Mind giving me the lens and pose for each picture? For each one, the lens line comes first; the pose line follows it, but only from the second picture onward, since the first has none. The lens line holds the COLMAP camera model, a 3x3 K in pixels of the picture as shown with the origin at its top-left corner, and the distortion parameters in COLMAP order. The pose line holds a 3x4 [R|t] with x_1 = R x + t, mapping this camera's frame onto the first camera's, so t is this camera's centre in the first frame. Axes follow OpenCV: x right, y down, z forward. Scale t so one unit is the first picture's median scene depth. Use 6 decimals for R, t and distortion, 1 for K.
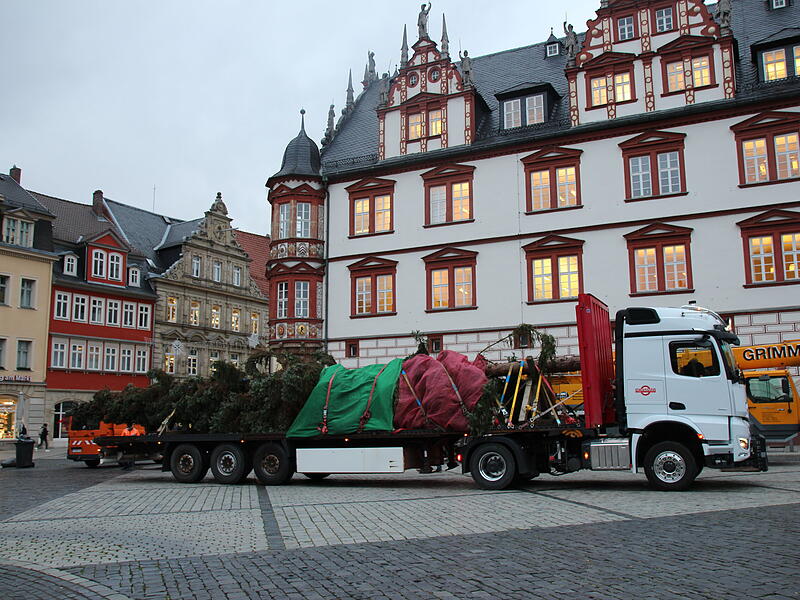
lens RADIAL K [[752.0, 0, 398.9], [0, 752.0, 305.1], [0, 0, 1]] dist [-0.146949, 0.155856]
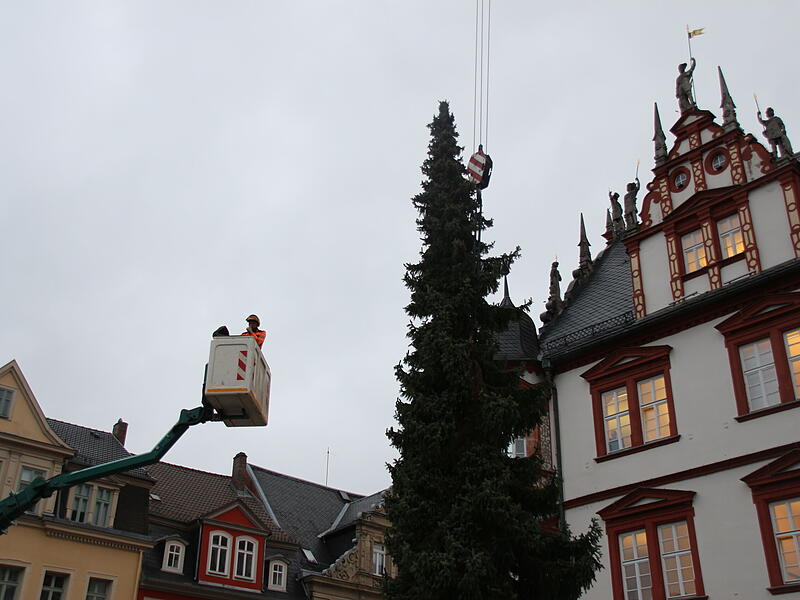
lens RADIAL K [[933.6, 0, 404.8], [0, 933.6, 302.3], [0, 0, 1]] dist [-0.056797, 0.314710]
pose [[0.950263, -0.132661, -0.281782, 0.006946], [0.024505, 0.933789, -0.356983, 0.042506], [0.310483, 0.332323, 0.890596, 0.322298]]
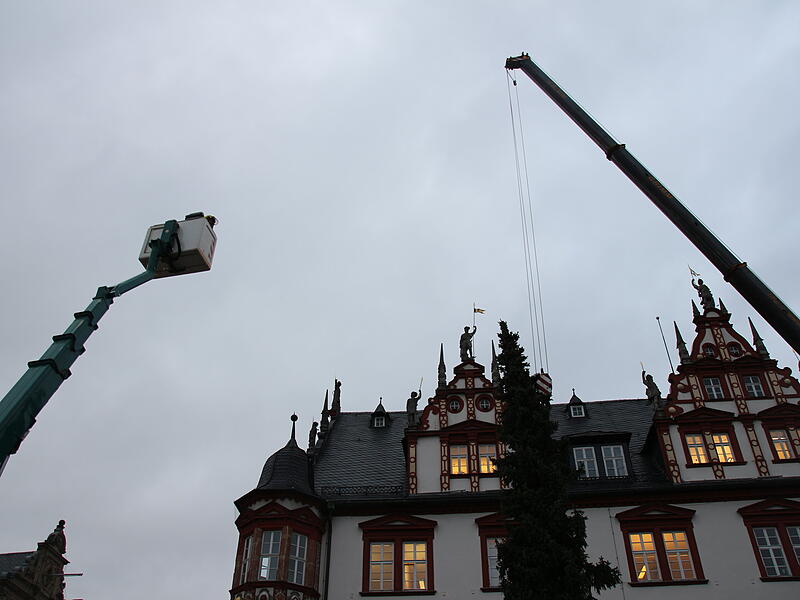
lens RADIAL K [[752.0, 0, 398.9], [0, 752.0, 305.1], [0, 0, 1]] dist [-0.146949, 0.155856]
pose [[0.921866, 0.260265, 0.287099, -0.307596], [-0.069040, 0.839341, -0.539203, 0.052471], [-0.381310, 0.477251, 0.791729, 0.329399]]
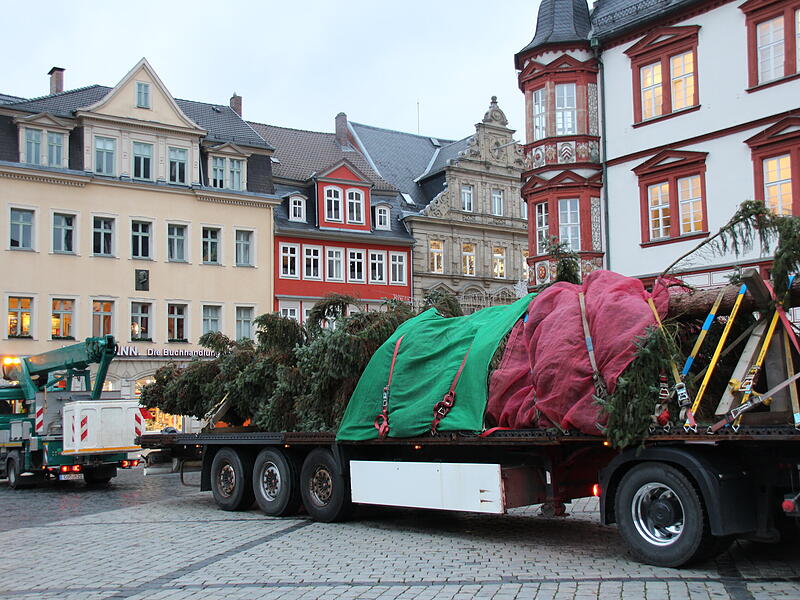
lens RADIAL K [[933.6, 0, 404.8], [0, 933.6, 302.3], [0, 0, 1]] dist [-0.056797, 0.314710]
pose [[0.907360, -0.049606, -0.417418, 0.087707], [0.071452, 0.996763, 0.036863, 0.021002], [0.414238, -0.063273, 0.907967, 0.163024]]
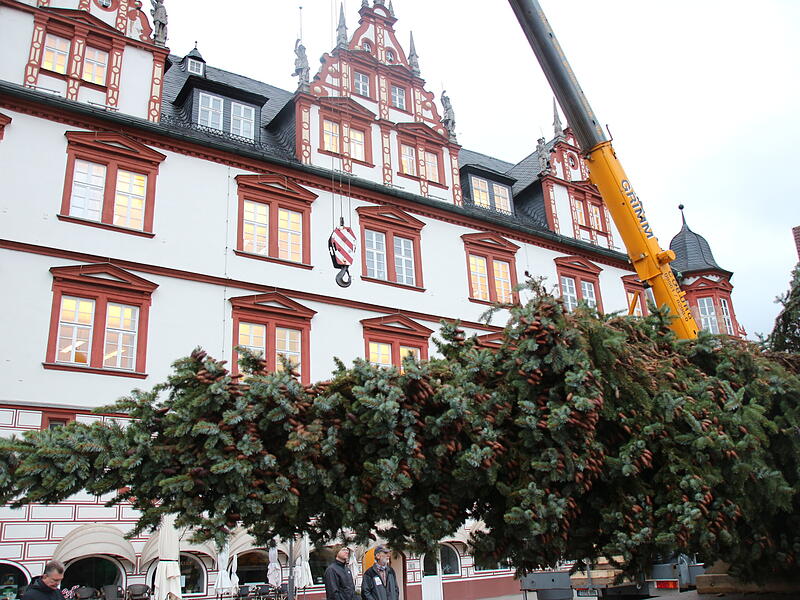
lens RADIAL K [[752.0, 0, 398.9], [0, 752.0, 305.1], [0, 0, 1]] dist [-0.146949, 0.155856]
pose [[0.470531, 0.280359, 0.836659, -0.278672], [-0.084558, 0.958144, -0.273513, 0.084479], [-0.878322, 0.057950, 0.474544, 0.508235]]
